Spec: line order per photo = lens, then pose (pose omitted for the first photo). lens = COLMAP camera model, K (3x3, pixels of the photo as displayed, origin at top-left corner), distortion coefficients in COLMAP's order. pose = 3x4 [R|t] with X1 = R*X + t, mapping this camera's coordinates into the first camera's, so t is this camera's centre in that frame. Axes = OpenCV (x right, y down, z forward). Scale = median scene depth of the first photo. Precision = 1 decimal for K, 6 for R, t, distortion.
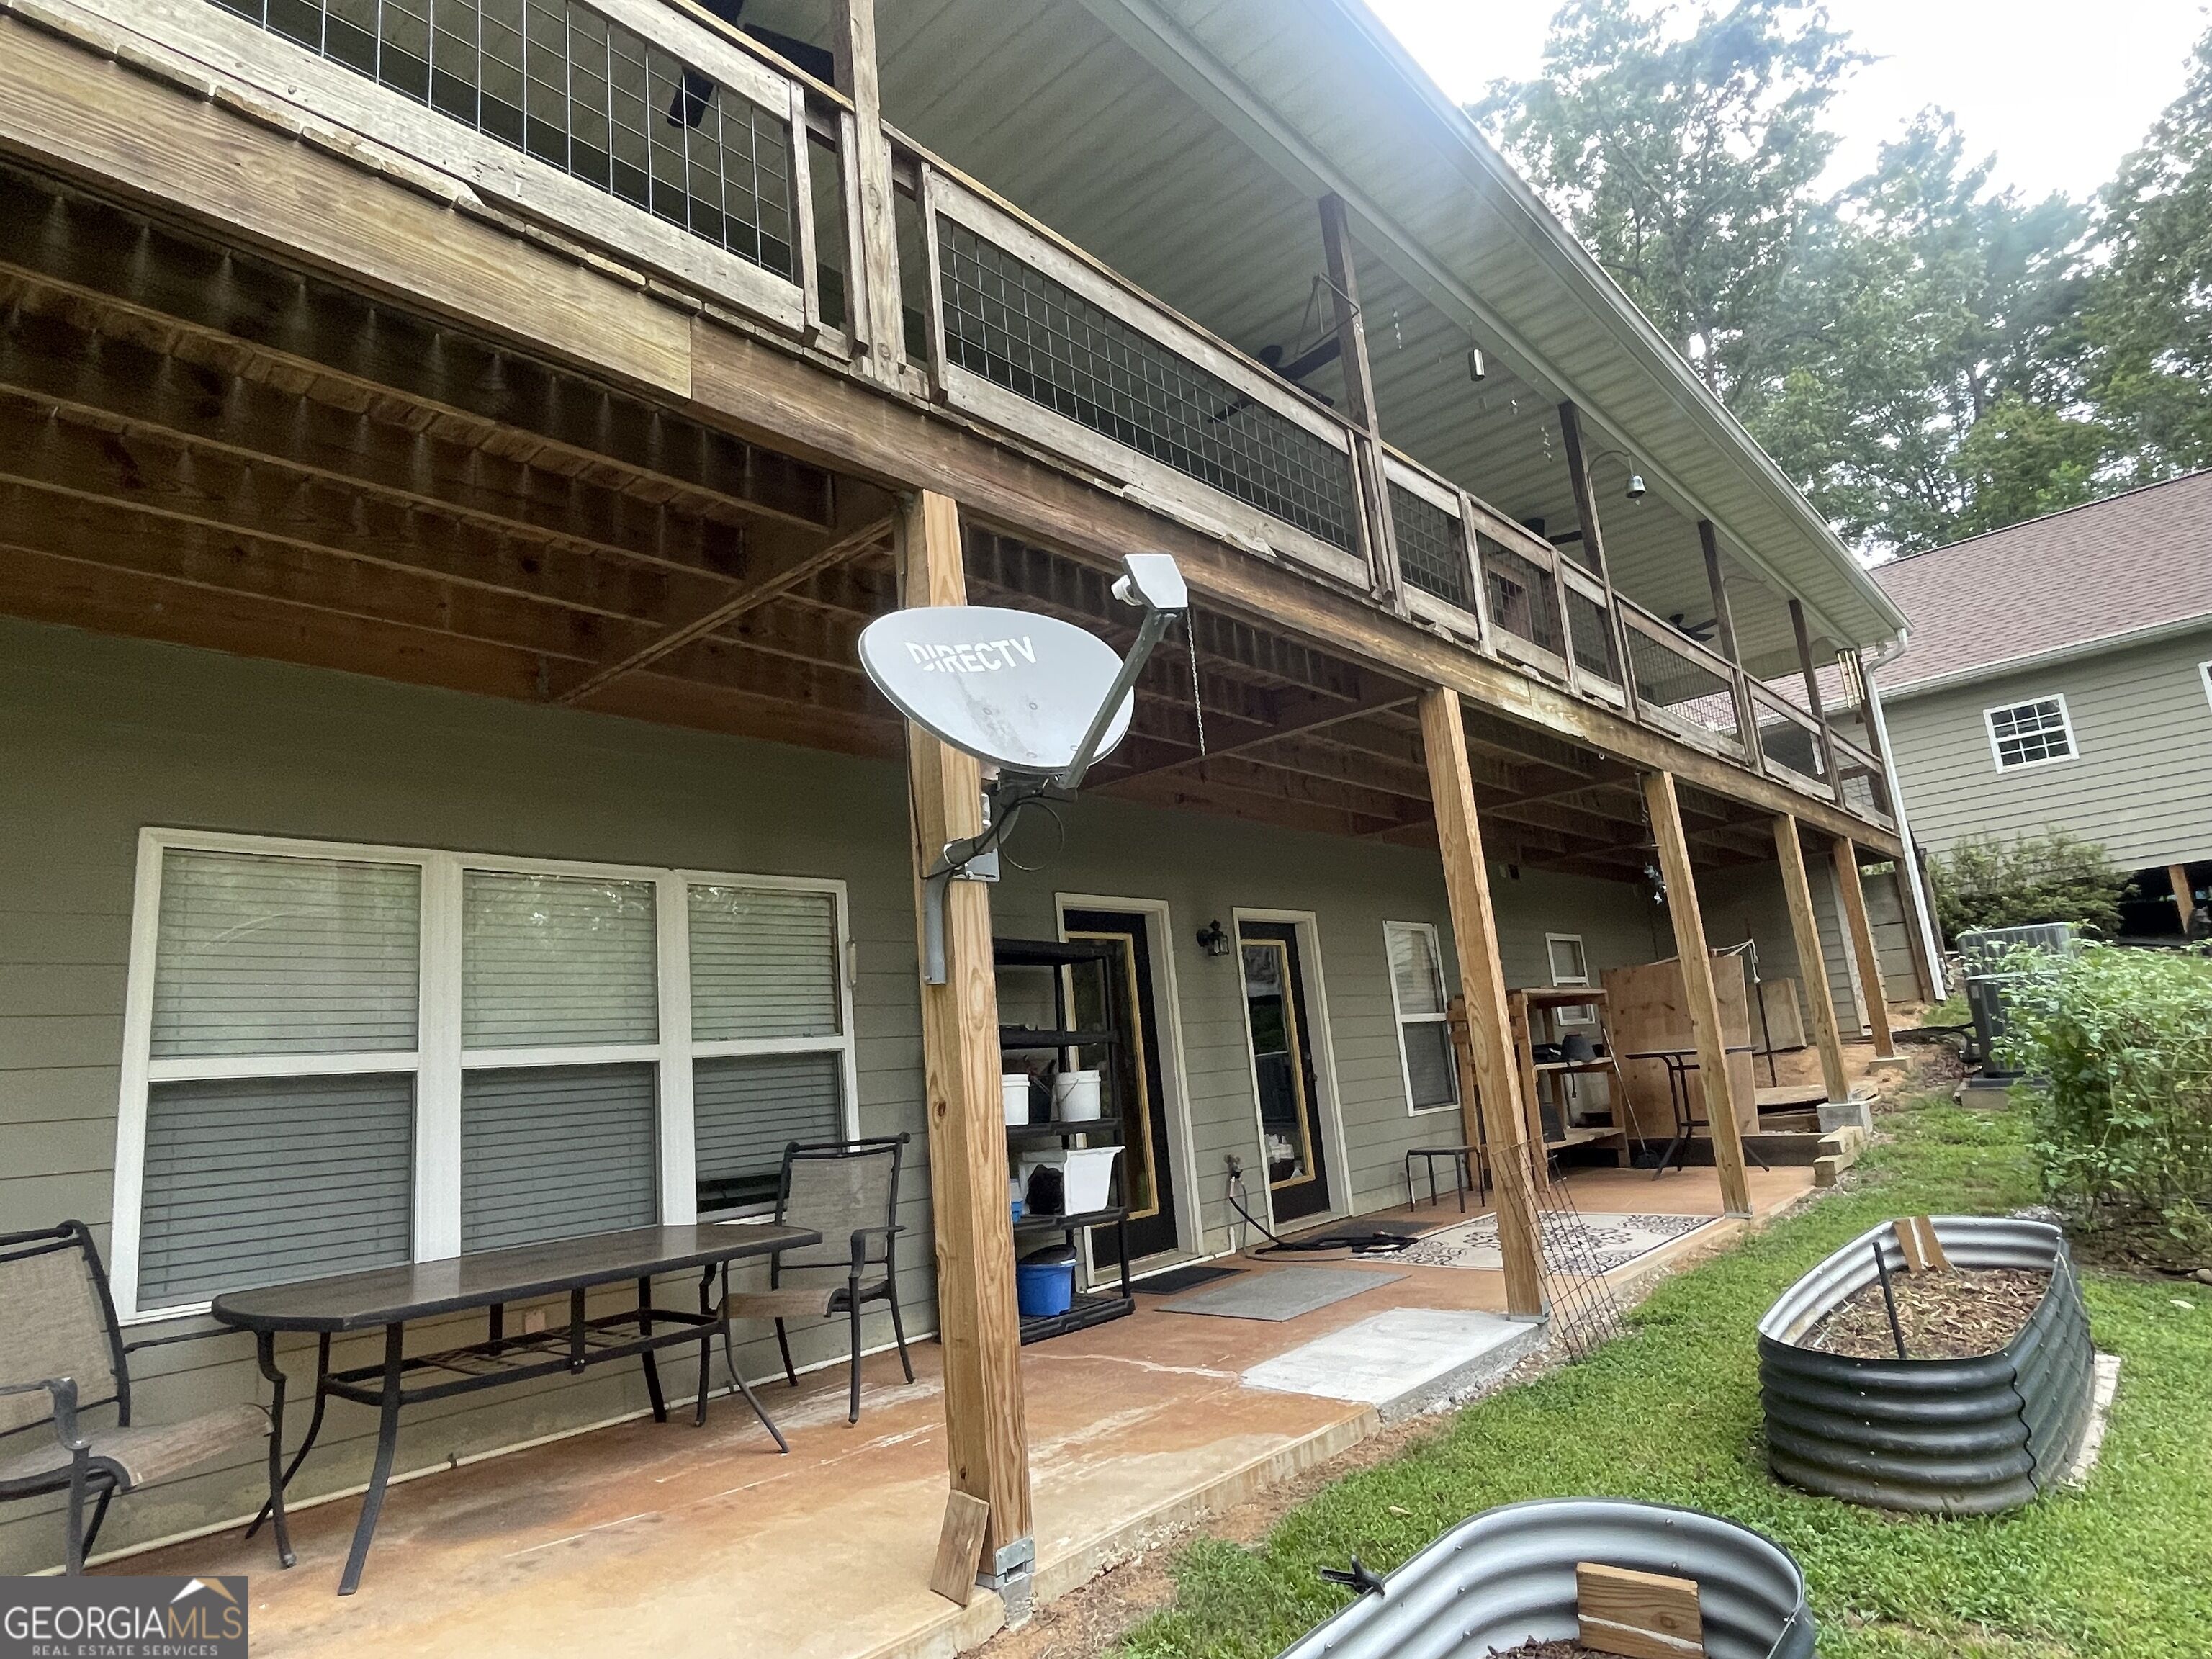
lens RADIAL K [[1248.6, 0, 1110.0], [0, 1248.6, 821.7], [0, 0, 1]] dist [0.000328, -0.003093]
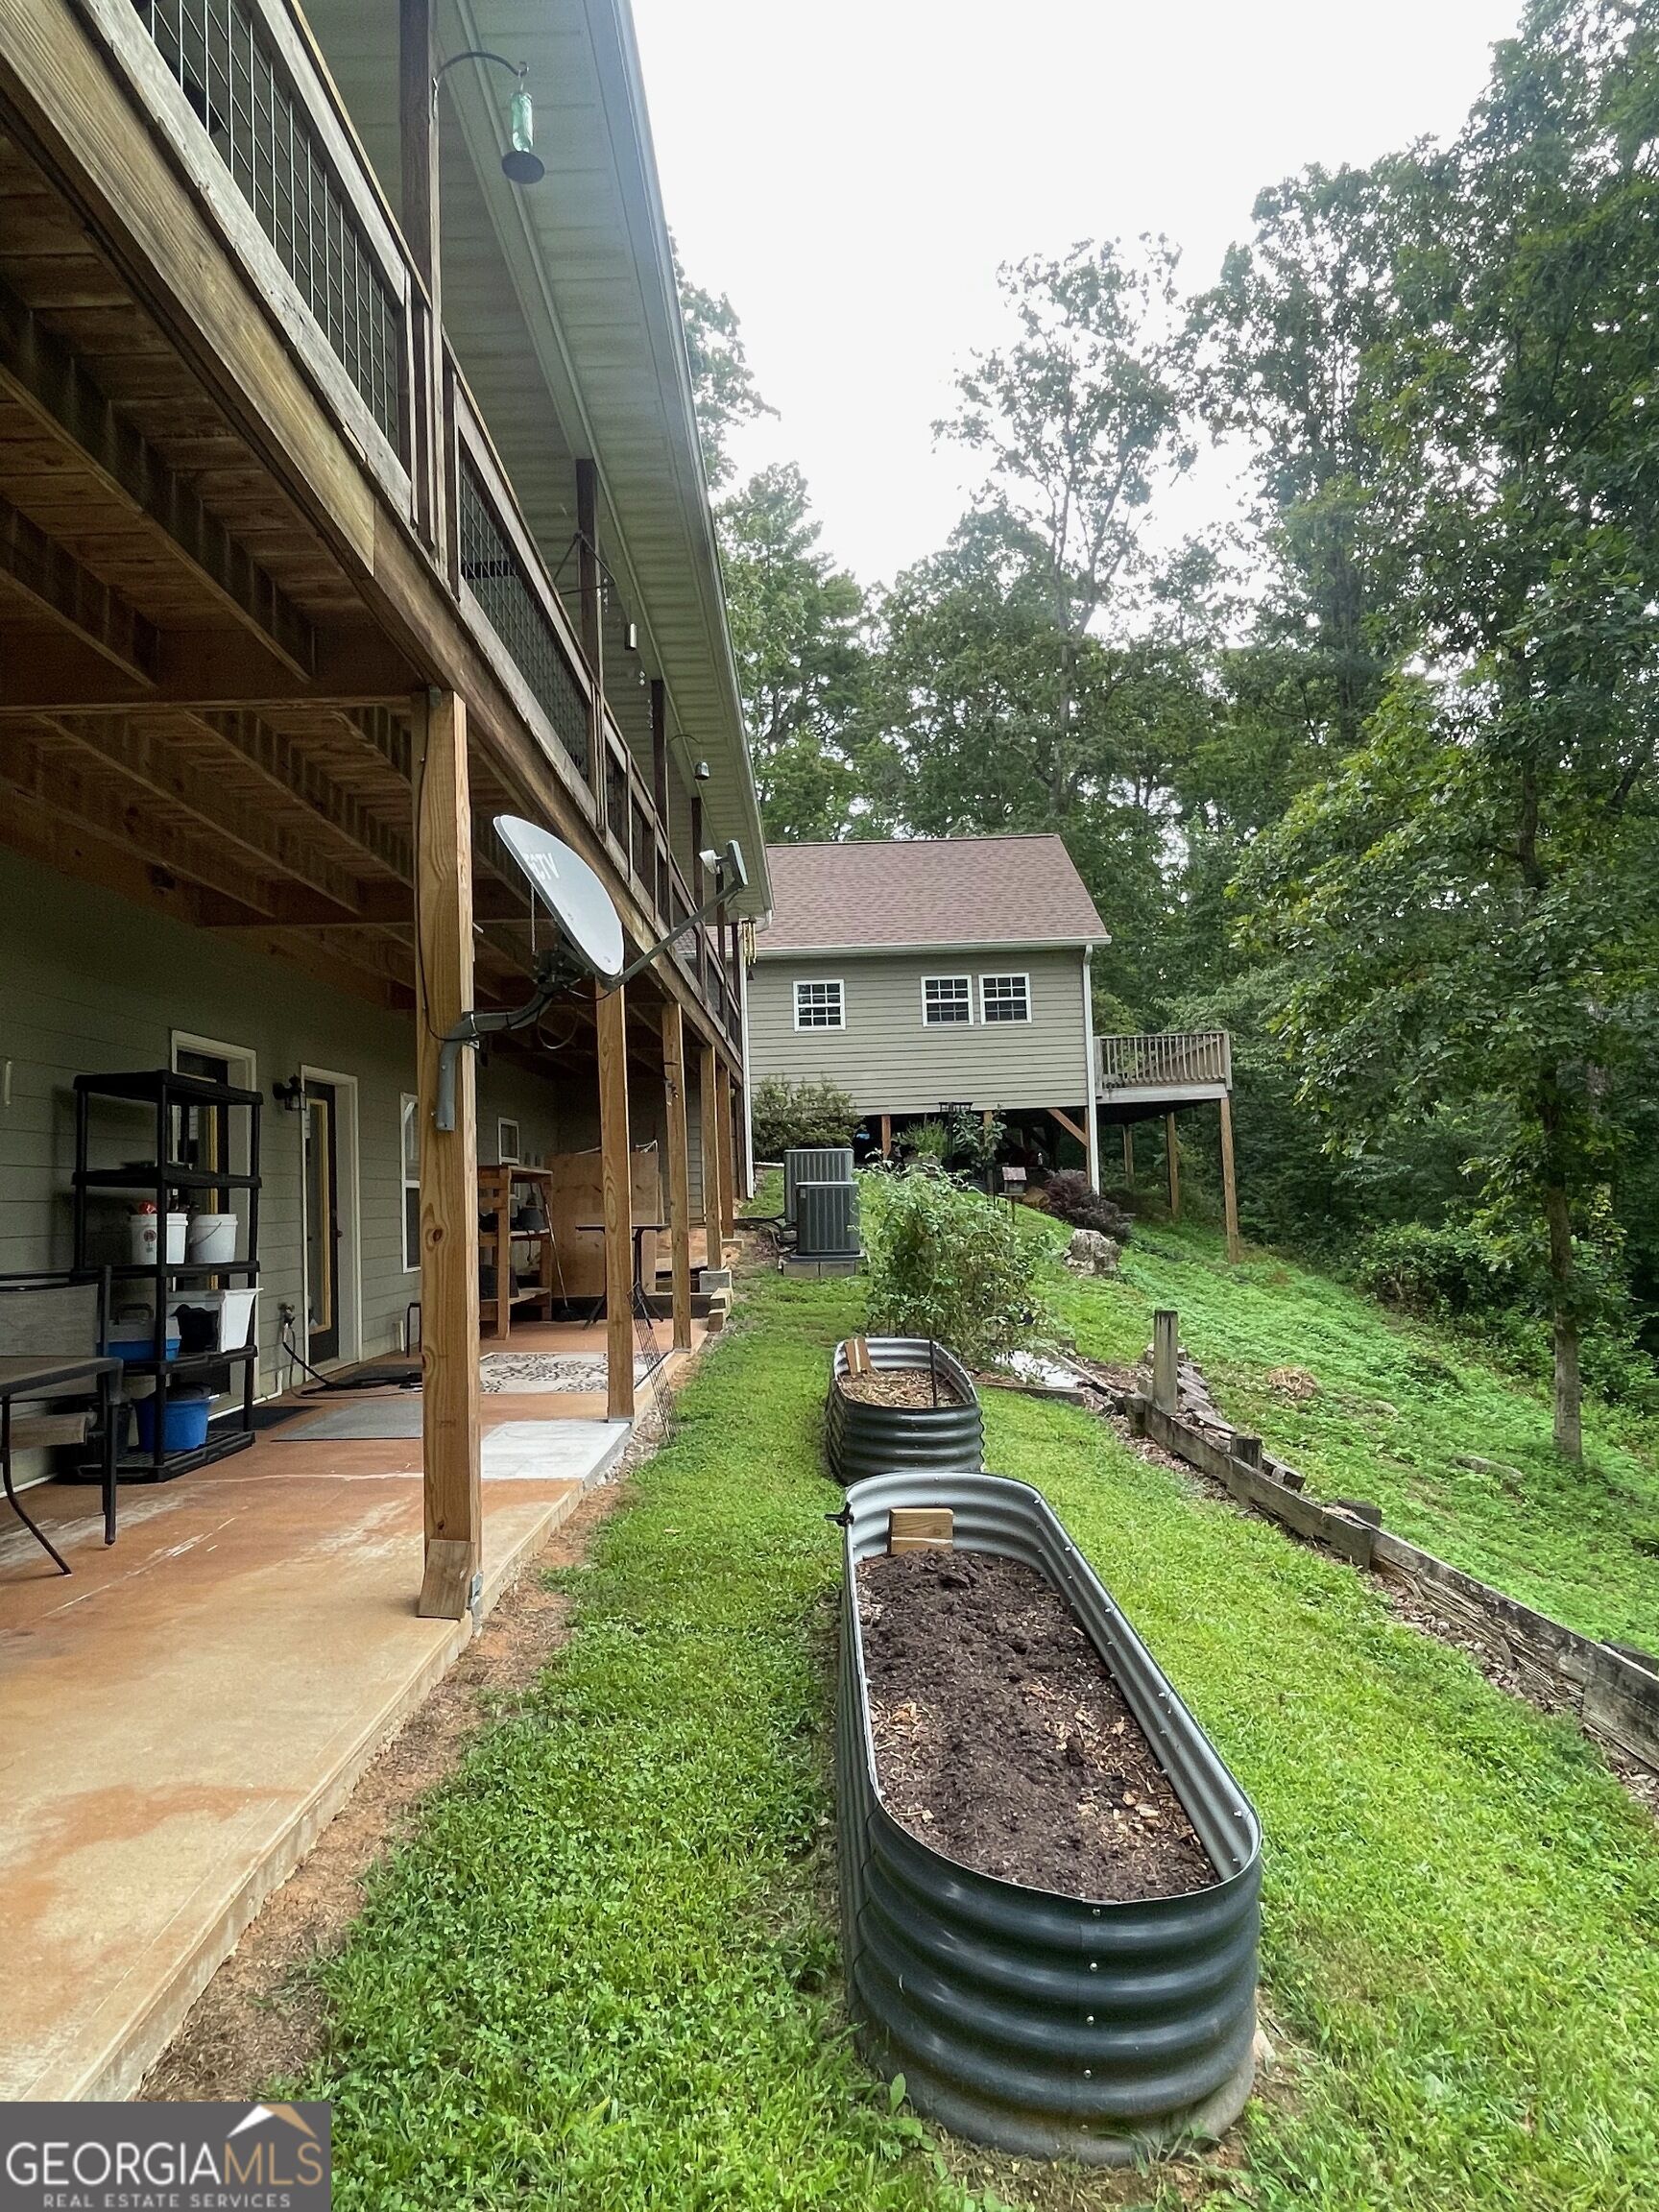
lens RADIAL K [[1248.6, 0, 826.1], [0, 1248.6, 1108.1], [0, 0, 1]] dist [0.000328, -0.003093]
pose [[0.745722, 0.108514, 0.657361, -0.215221], [-0.165037, 0.985984, 0.024460, 0.007223], [-0.645493, -0.126730, 0.753179, -0.037696]]
